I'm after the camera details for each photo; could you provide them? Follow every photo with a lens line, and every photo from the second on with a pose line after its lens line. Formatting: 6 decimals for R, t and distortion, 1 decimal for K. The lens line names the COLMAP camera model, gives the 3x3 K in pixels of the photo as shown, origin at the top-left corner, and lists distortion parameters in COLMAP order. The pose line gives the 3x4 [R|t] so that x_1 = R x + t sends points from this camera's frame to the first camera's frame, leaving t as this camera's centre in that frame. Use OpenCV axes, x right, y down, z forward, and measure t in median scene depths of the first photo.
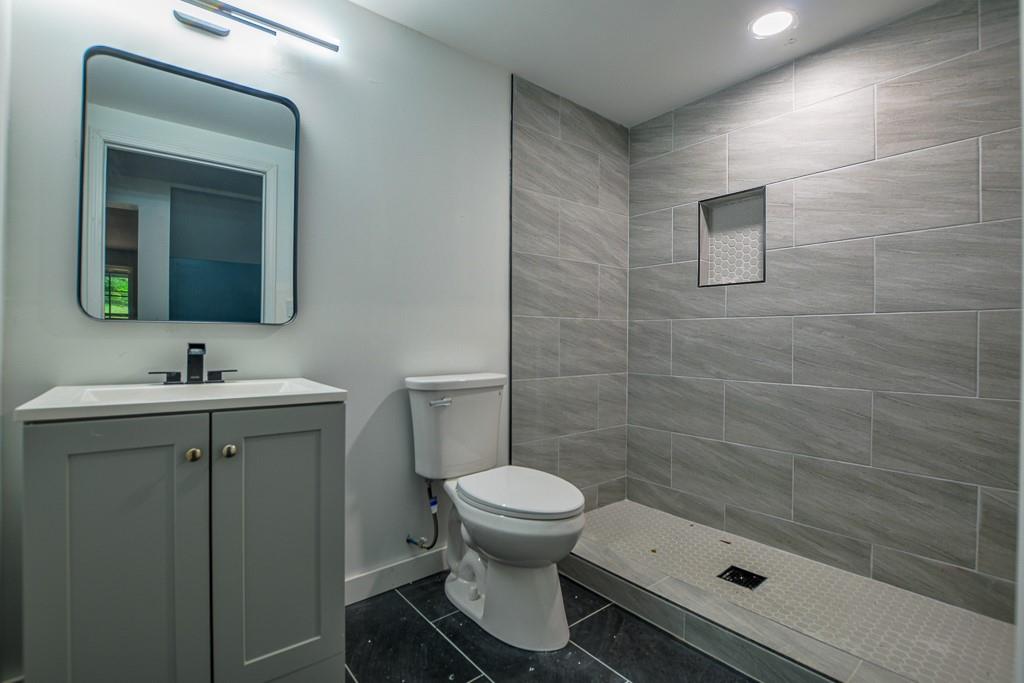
lens RADIAL K [[468.1, 0, 509.6], [0, 468.1, 346.3], [0, 0, 1]] dist [-0.027089, 0.000739]
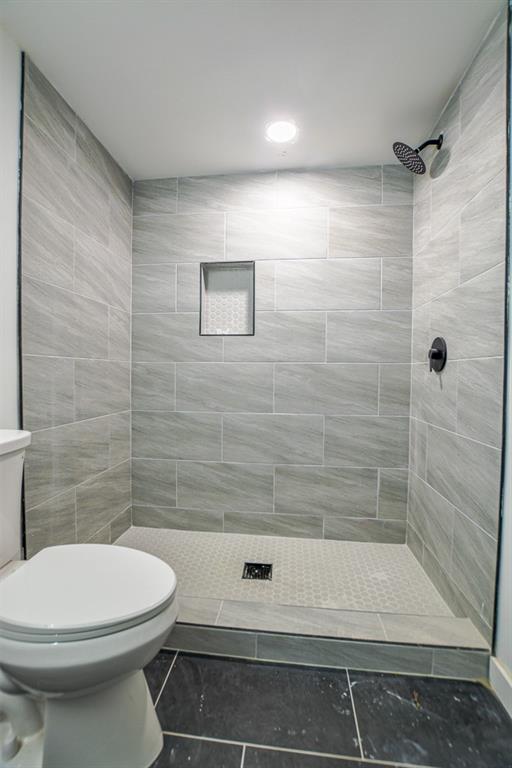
lens RADIAL K [[351.1, 0, 271.4], [0, 351.1, 385.9], [0, 0, 1]] dist [-0.027089, 0.000739]
pose [[0.713181, -0.022930, 0.700605, -0.102235], [0.007512, 0.999657, 0.025072, -0.021980], [-0.700939, -0.012618, 0.713109, 0.256618]]
